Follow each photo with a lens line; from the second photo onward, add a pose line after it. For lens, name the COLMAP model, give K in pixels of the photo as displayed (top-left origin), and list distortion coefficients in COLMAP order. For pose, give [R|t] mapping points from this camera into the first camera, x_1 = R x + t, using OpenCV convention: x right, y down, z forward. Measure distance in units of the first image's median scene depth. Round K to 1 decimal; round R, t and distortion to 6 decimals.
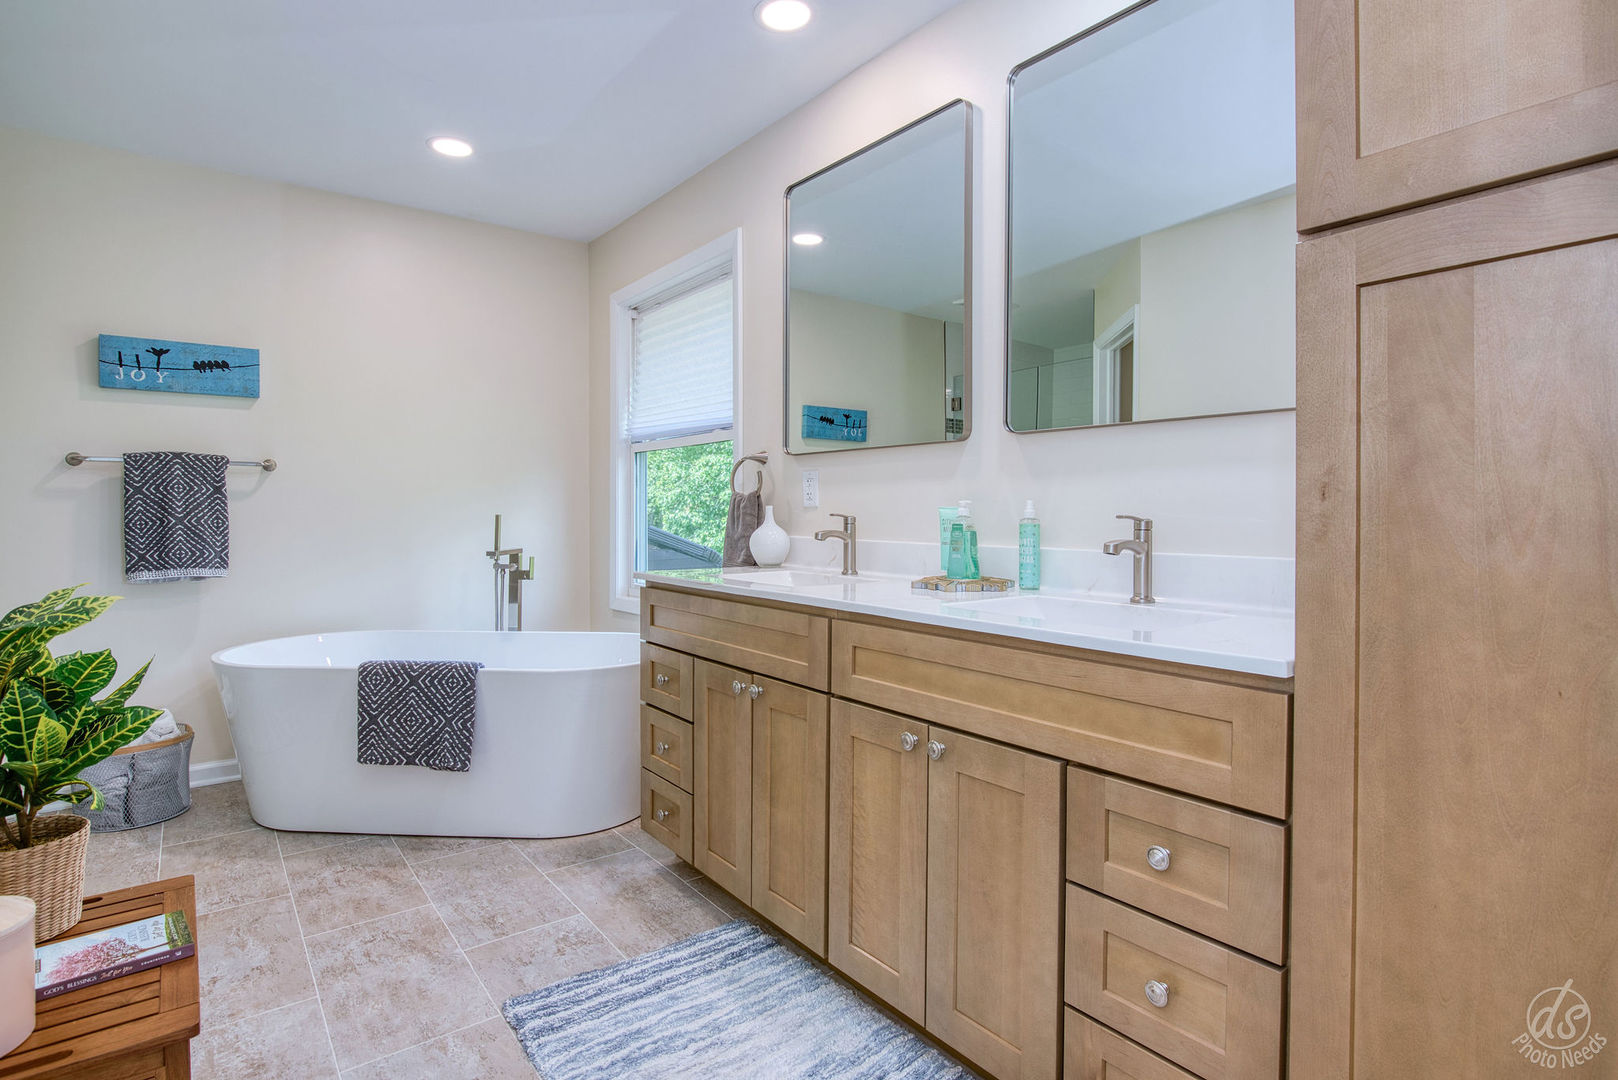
lens RADIAL K [[802.9, 0, 812.2], [0, 802.9, 526.8], [0, 0, 1]] dist [-0.012791, -0.000470]
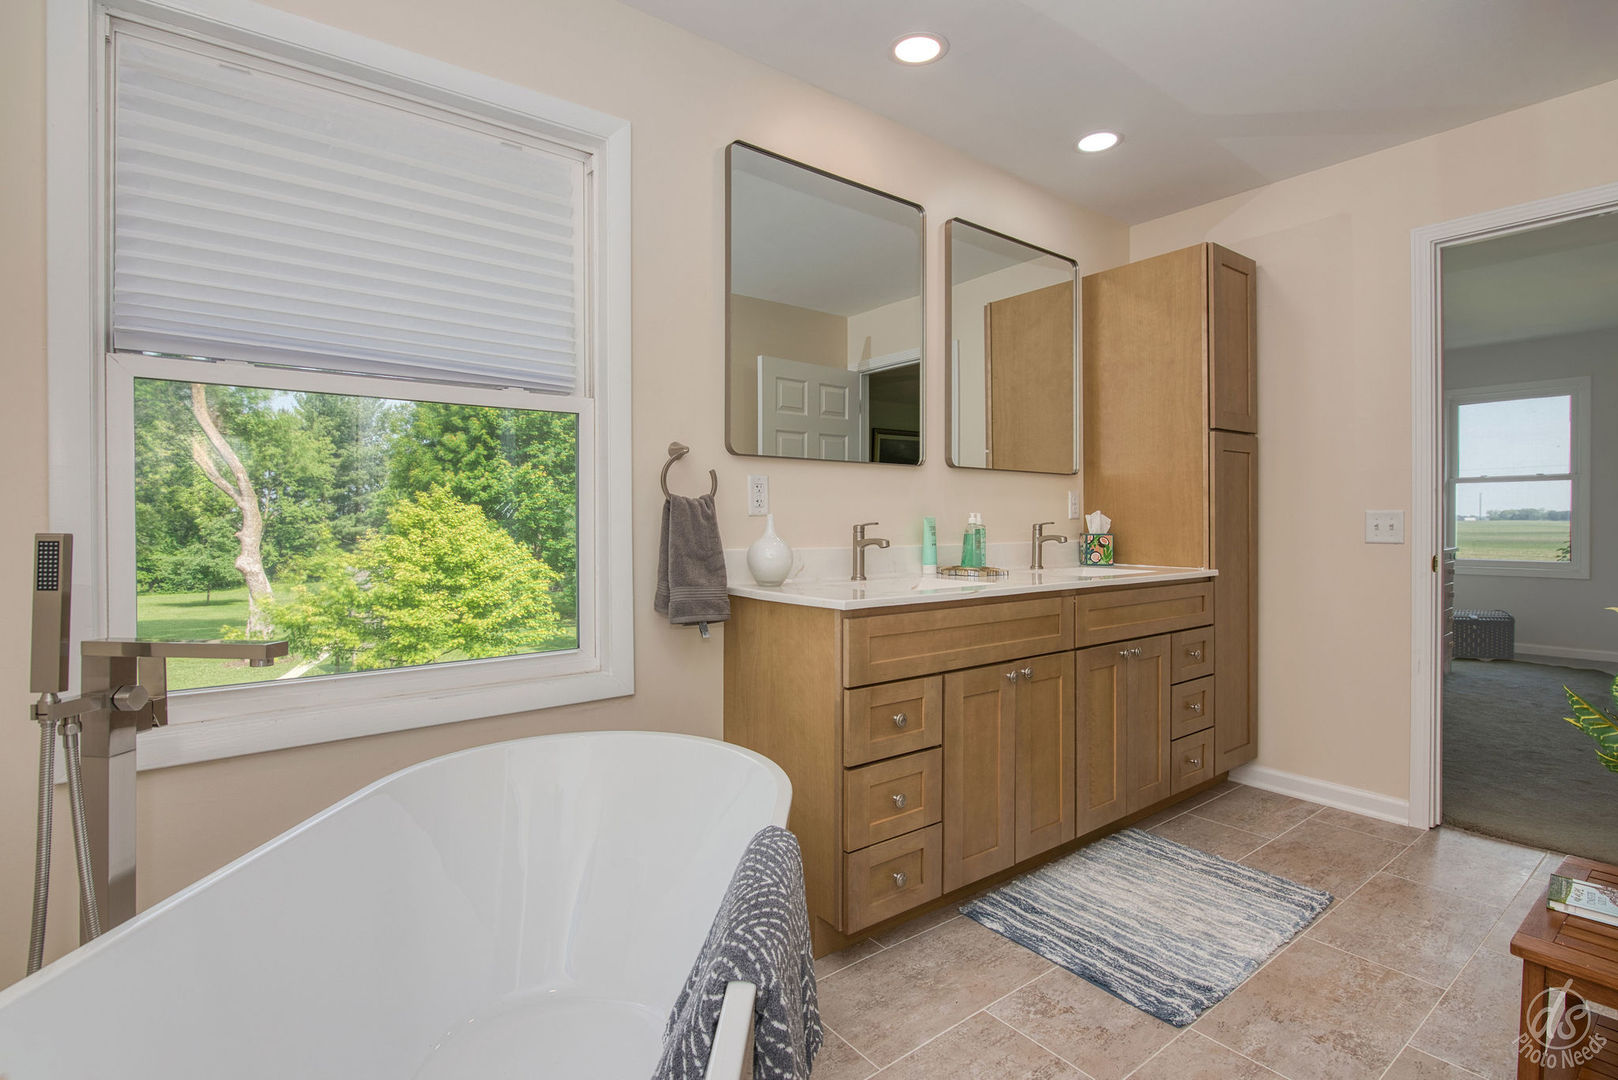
lens RADIAL K [[752.1, 0, 806.9], [0, 752.1, 534.9], [0, 0, 1]] dist [-0.022759, 0.000032]
pose [[0.009731, -0.011990, 0.999881, -1.475009], [0.010979, 0.999869, 0.011883, -0.021453], [-0.999892, 0.010862, 0.009862, 1.644148]]
